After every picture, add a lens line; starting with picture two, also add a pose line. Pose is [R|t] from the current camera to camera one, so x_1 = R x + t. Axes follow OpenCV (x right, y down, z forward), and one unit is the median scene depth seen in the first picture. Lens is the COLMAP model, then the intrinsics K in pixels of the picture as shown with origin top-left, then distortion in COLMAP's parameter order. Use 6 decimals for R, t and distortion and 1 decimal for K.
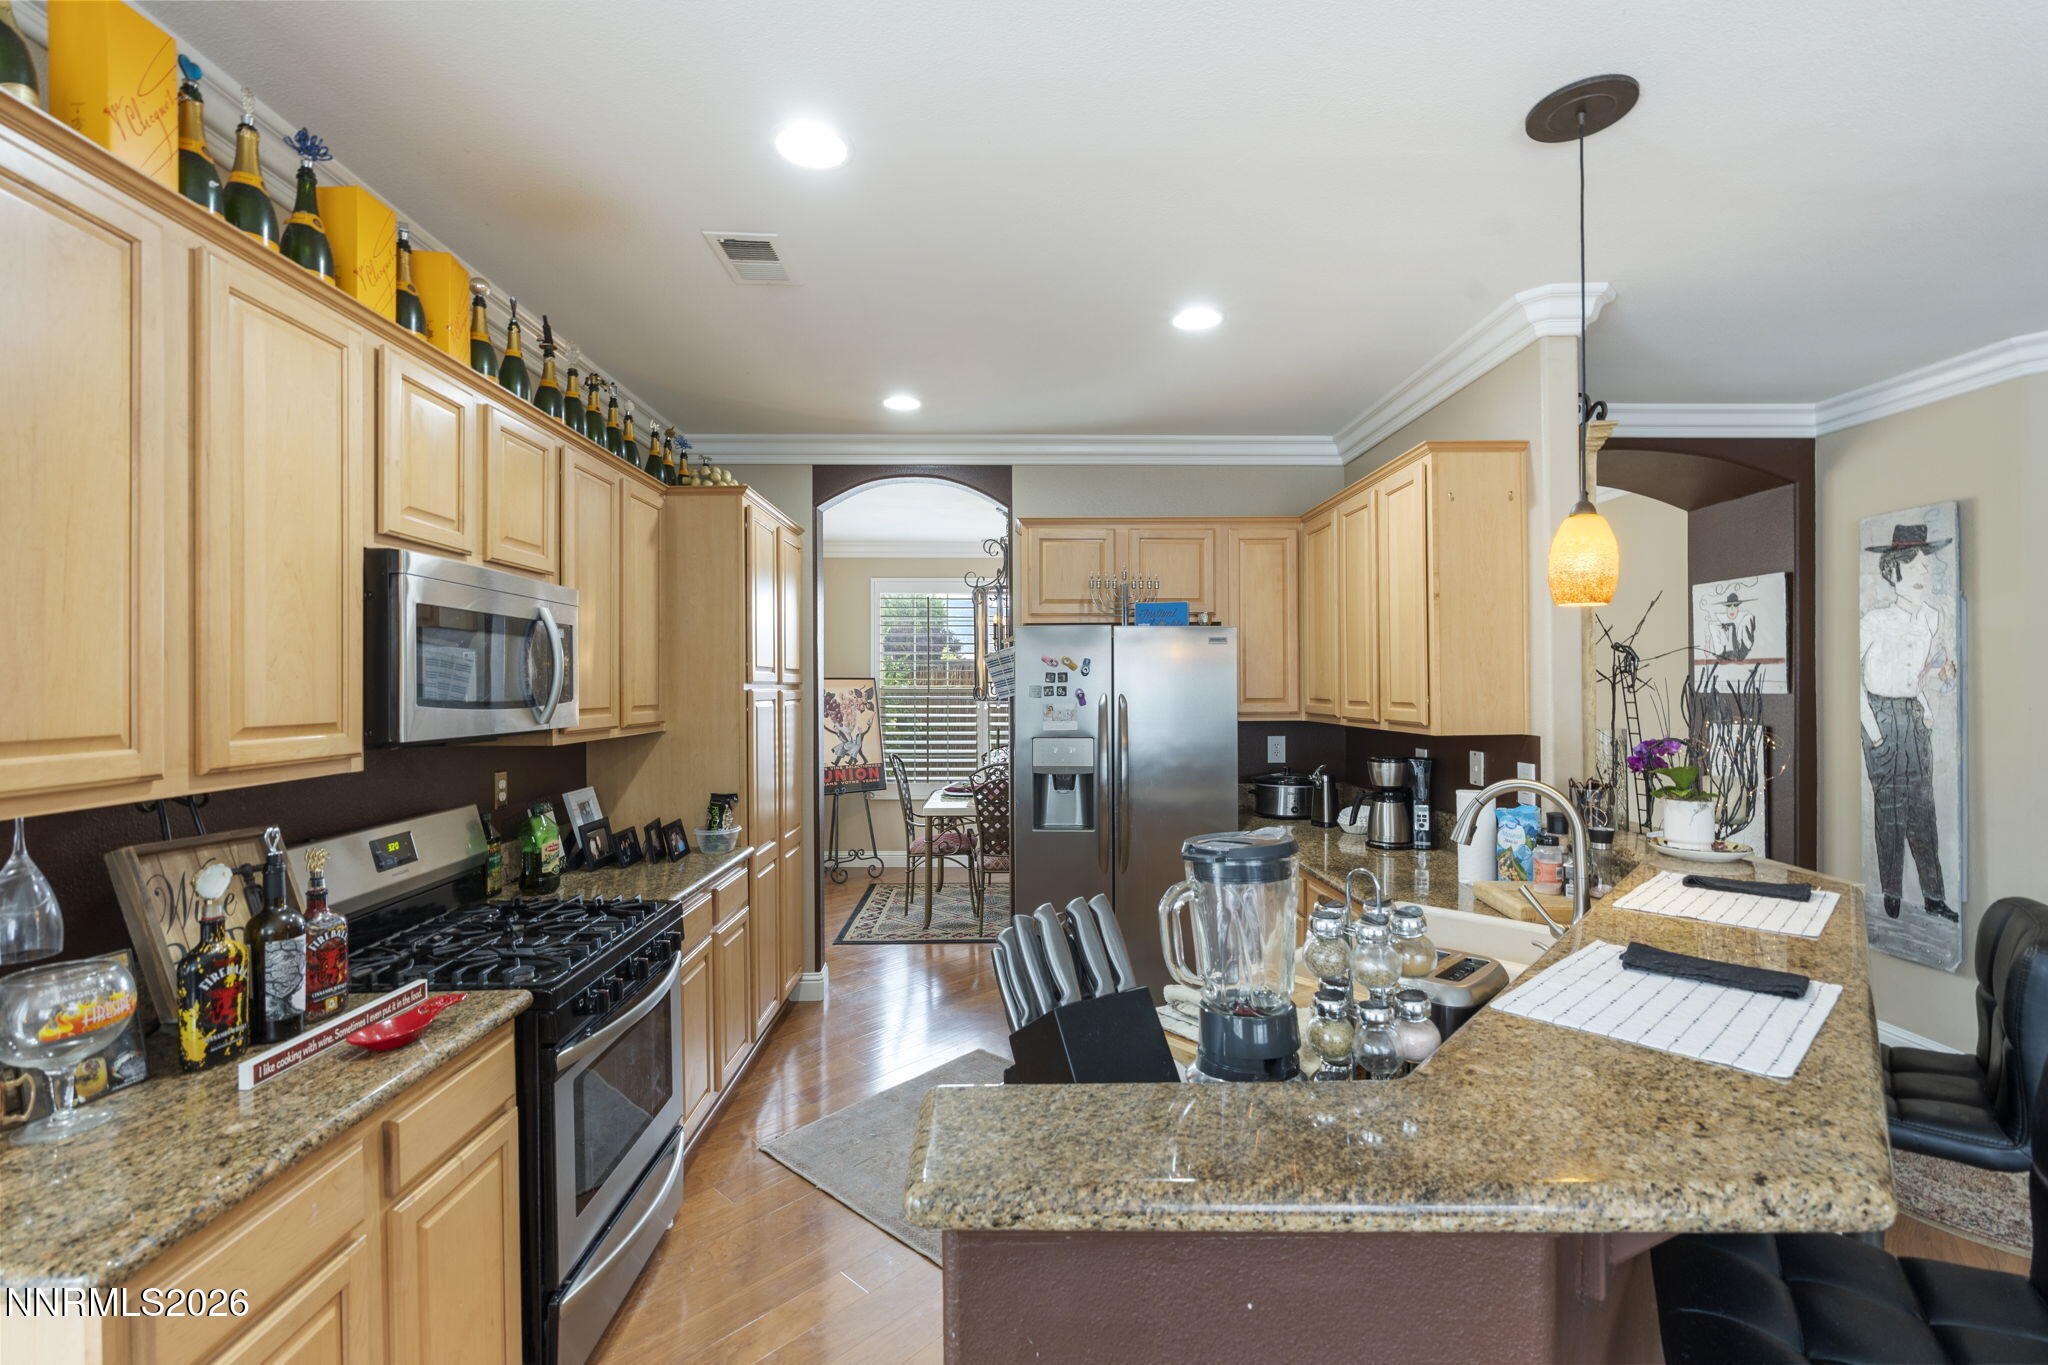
lens RADIAL K [[892.2, 0, 1010.0], [0, 892.2, 689.3], [0, 0, 1]] dist [-0.005374, 0.000188]
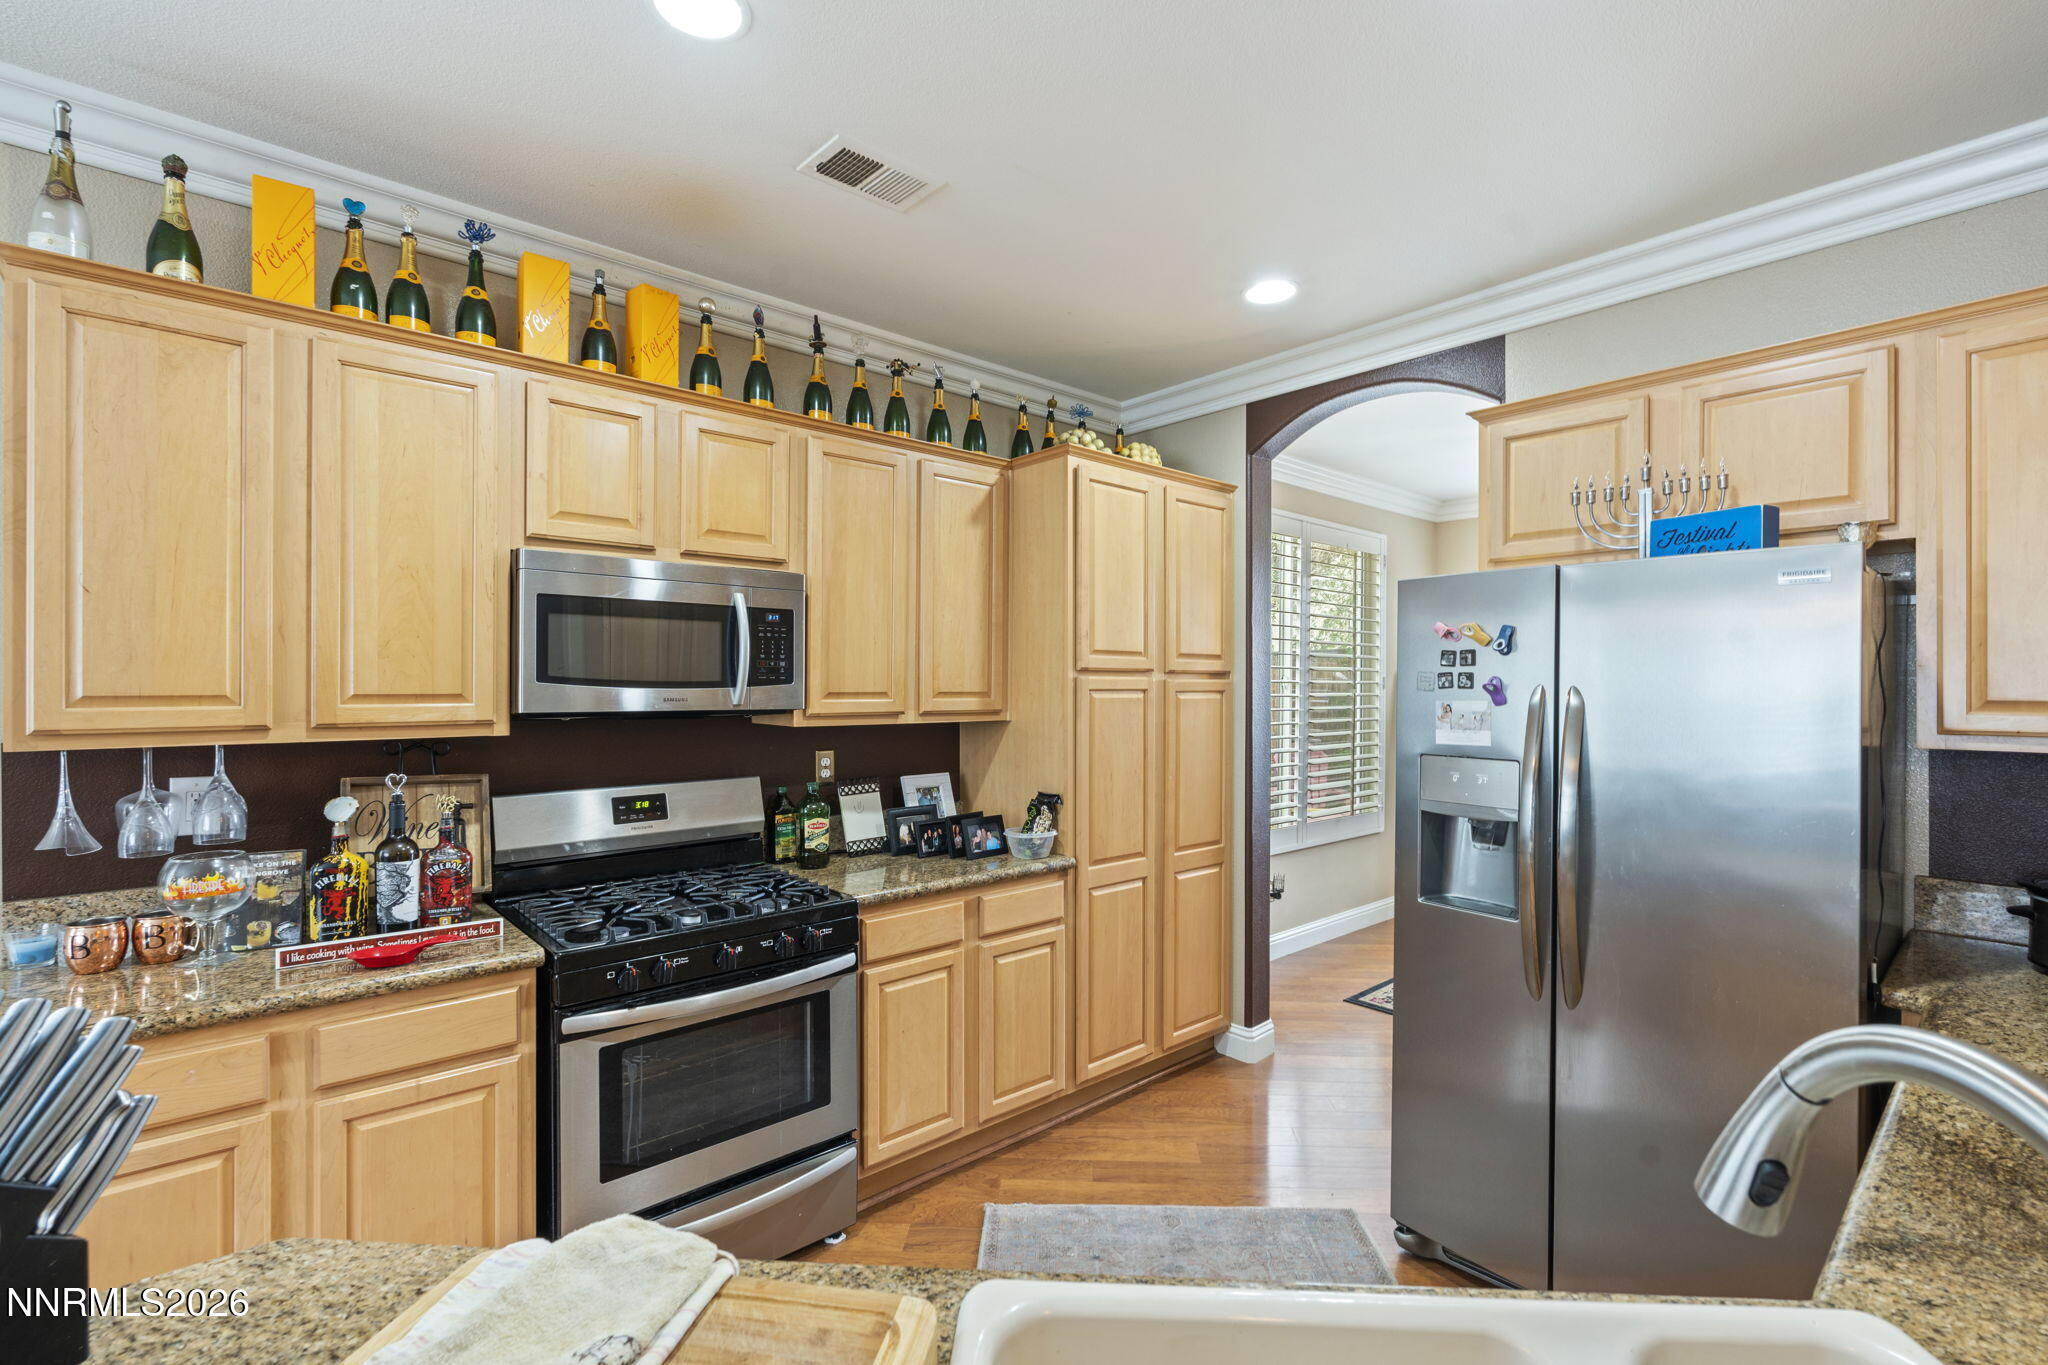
lens RADIAL K [[892.2, 0, 1020.8], [0, 892.2, 685.4], [0, 0, 1]] dist [-0.005374, 0.000188]
pose [[0.646365, 0.009231, -0.762972, 0.529838], [-0.010330, 0.999941, 0.003347, 0.010367], [0.762958, 0.005718, 0.646423, 0.618942]]
